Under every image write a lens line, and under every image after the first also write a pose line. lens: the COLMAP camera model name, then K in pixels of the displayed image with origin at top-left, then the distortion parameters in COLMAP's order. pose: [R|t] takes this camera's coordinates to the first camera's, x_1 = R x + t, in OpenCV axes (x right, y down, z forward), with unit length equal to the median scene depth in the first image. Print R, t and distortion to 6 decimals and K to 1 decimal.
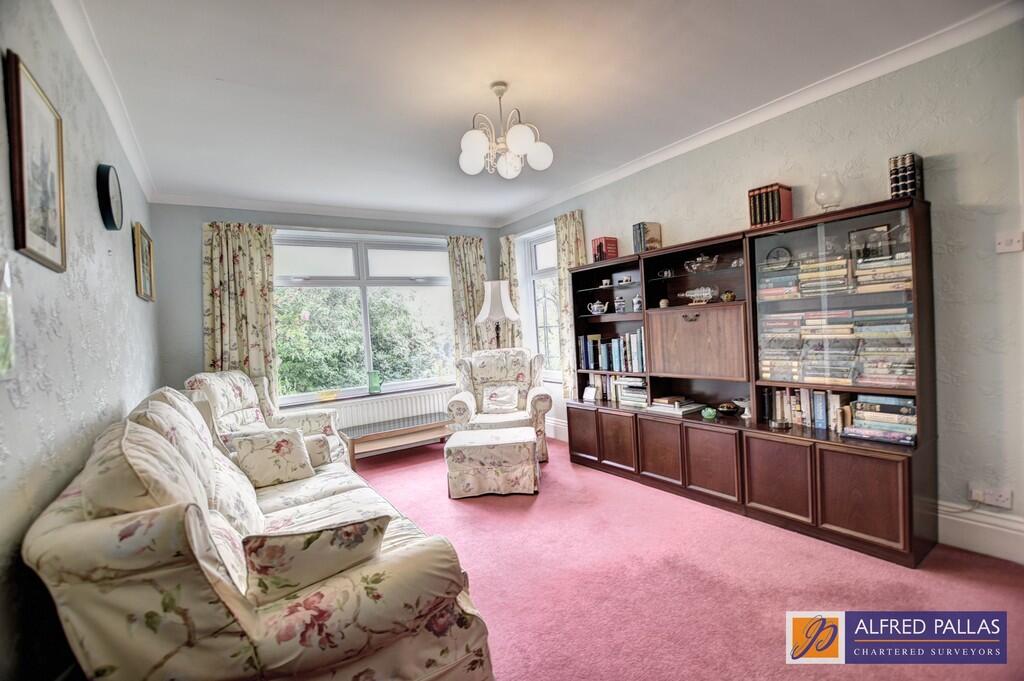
lens RADIAL K [[458.8, 0, 515.0], [0, 458.8, 338.2], [0, 0, 1]] dist [-0.017626, 0.000101]
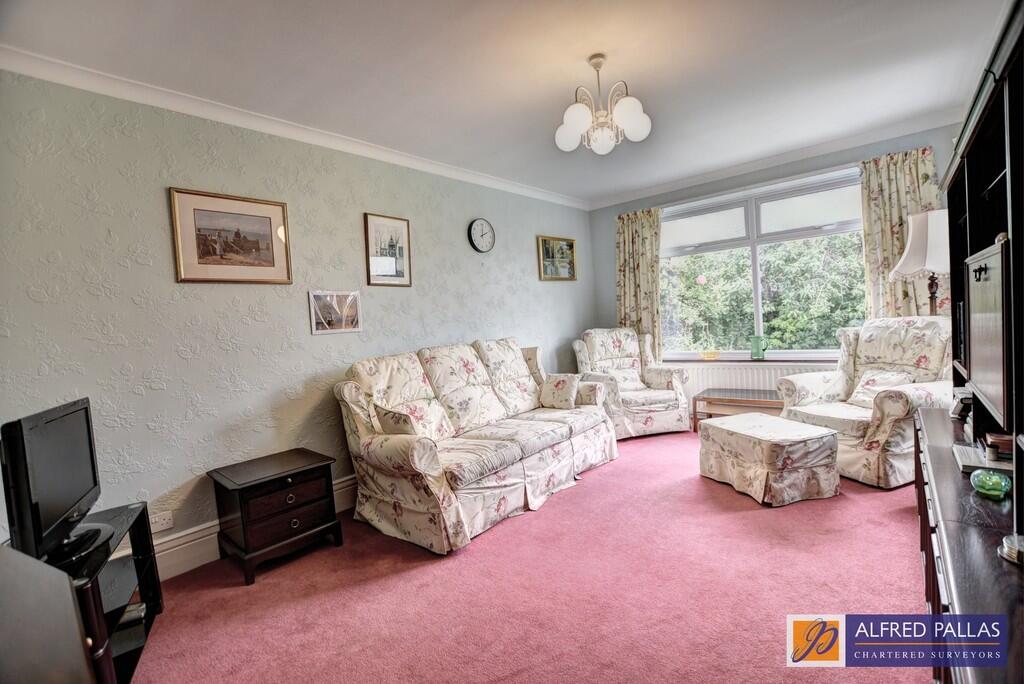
lens RADIAL K [[458.8, 0, 511.9], [0, 458.8, 339.3], [0, 0, 1]] dist [-0.017626, 0.000101]
pose [[0.266116, 0.082767, -0.960381, 0.554460], [0.029886, 0.995120, 0.094042, -0.029460], [0.963478, -0.053728, 0.262343, 0.321019]]
